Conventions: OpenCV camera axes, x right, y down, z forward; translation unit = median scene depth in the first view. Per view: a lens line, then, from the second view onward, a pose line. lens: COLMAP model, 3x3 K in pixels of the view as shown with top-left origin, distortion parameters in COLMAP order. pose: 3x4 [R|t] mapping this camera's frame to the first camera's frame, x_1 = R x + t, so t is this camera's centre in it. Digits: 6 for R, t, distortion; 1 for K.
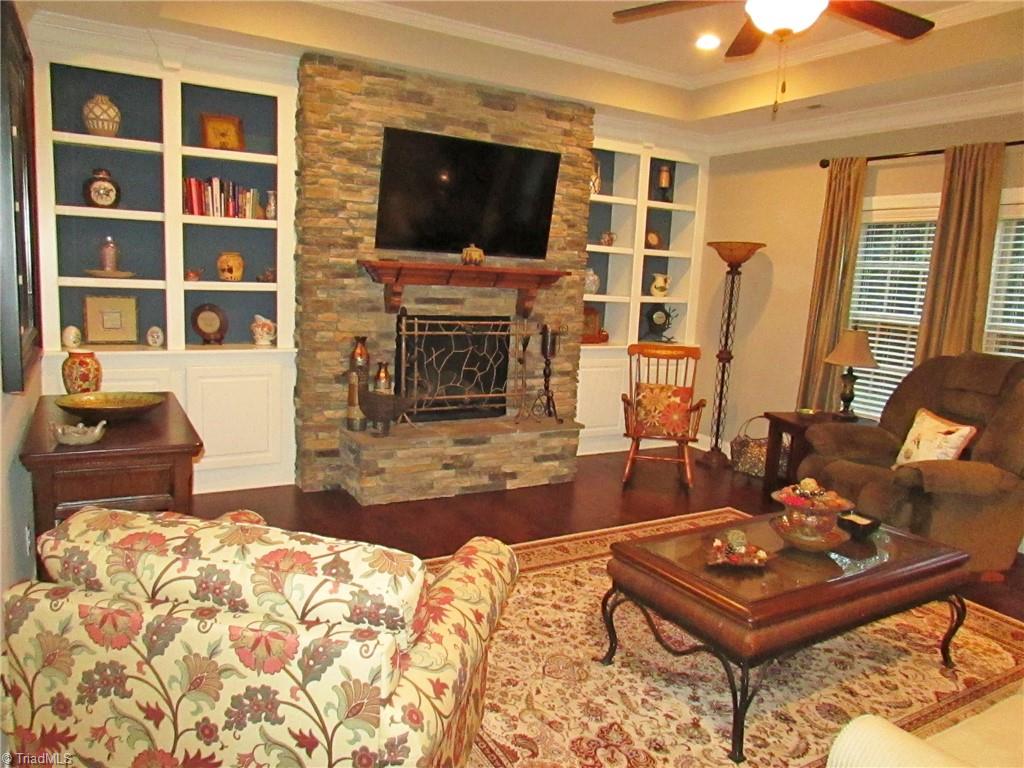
lens RADIAL K [[729.7, 0, 517.1], [0, 729.7, 381.8], [0, 0, 1]] dist [-0.036018, 0.002195]
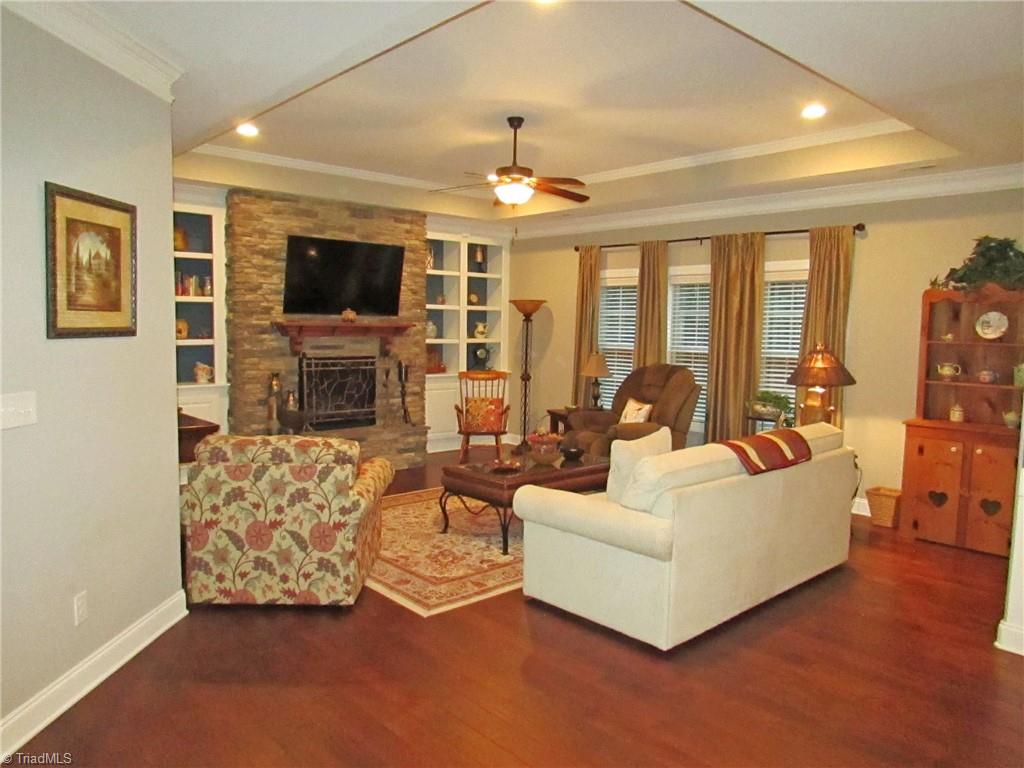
lens RADIAL K [[729.7, 0, 517.1], [0, 729.7, 381.8], [0, 0, 1]] dist [-0.036018, 0.002195]
pose [[0.978958, -0.049998, 0.197842, -0.025680], [0.062288, 0.996464, -0.056389, 0.067267], [-0.194323, 0.067526, 0.978611, -0.521835]]
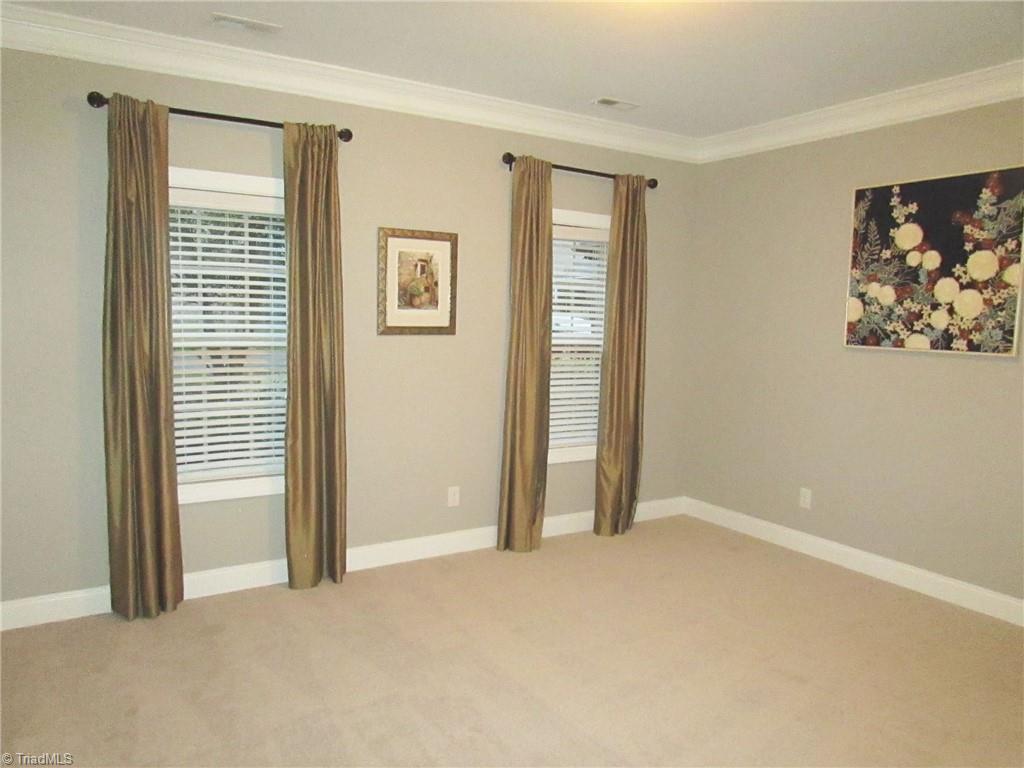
lens RADIAL K [[729.7, 0, 517.1], [0, 729.7, 381.8], [0, 0, 1]] dist [-0.036018, 0.002195]
pose [[-0.022562, -0.143425, 0.989404, -0.235653], [0.128434, 0.981040, 0.145141, -0.115542], [-0.991461, 0.130348, -0.003714, 0.711625]]
